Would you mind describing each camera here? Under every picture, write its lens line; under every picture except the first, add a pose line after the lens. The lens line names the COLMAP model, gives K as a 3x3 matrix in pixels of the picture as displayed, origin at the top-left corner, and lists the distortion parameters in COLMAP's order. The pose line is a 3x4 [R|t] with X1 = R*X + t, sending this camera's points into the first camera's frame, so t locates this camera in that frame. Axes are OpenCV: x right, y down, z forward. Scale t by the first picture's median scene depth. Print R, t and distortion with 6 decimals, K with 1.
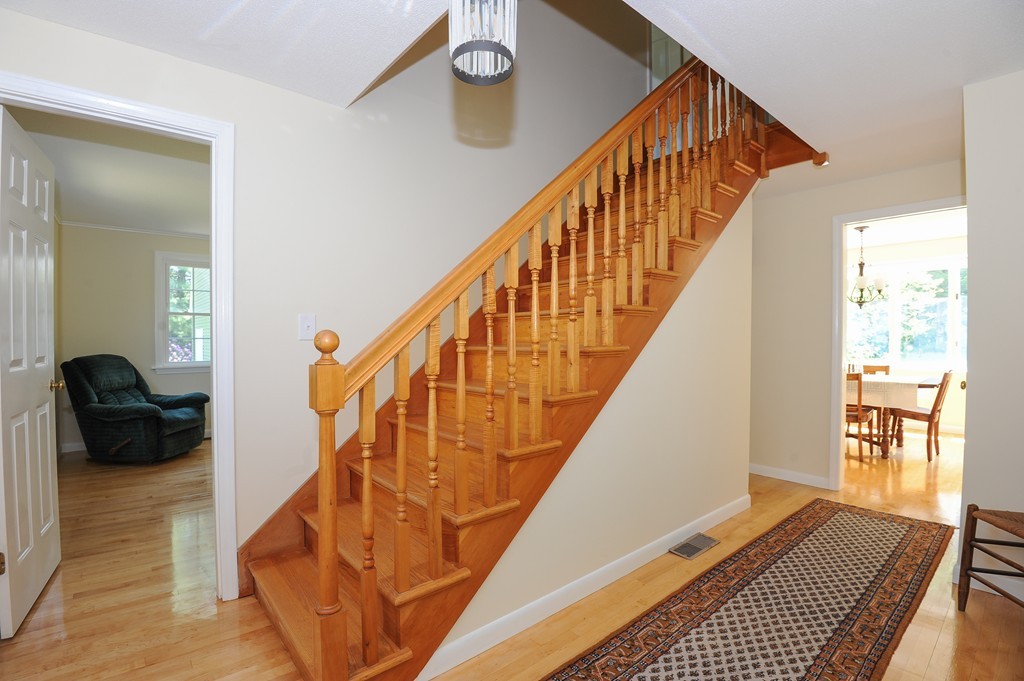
lens RADIAL K [[482.4, 0, 506.8], [0, 482.4, 343.0], [0, 0, 1]] dist [-0.016769, -0.018420]
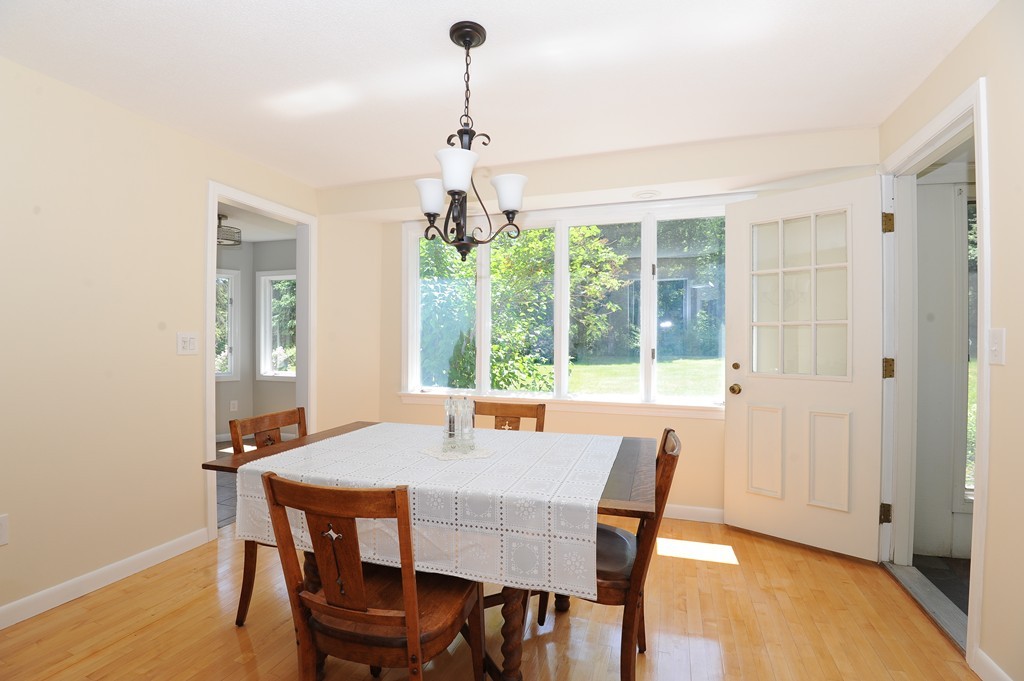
lens RADIAL K [[482.4, 0, 506.8], [0, 482.4, 343.0], [0, 0, 1]] dist [-0.016769, -0.018420]
pose [[0.856019, -0.000343, 0.516944, 0.543208], [0.006382, 0.999931, -0.009904, -0.009467], [-0.516905, 0.011777, 0.855962, 0.630478]]
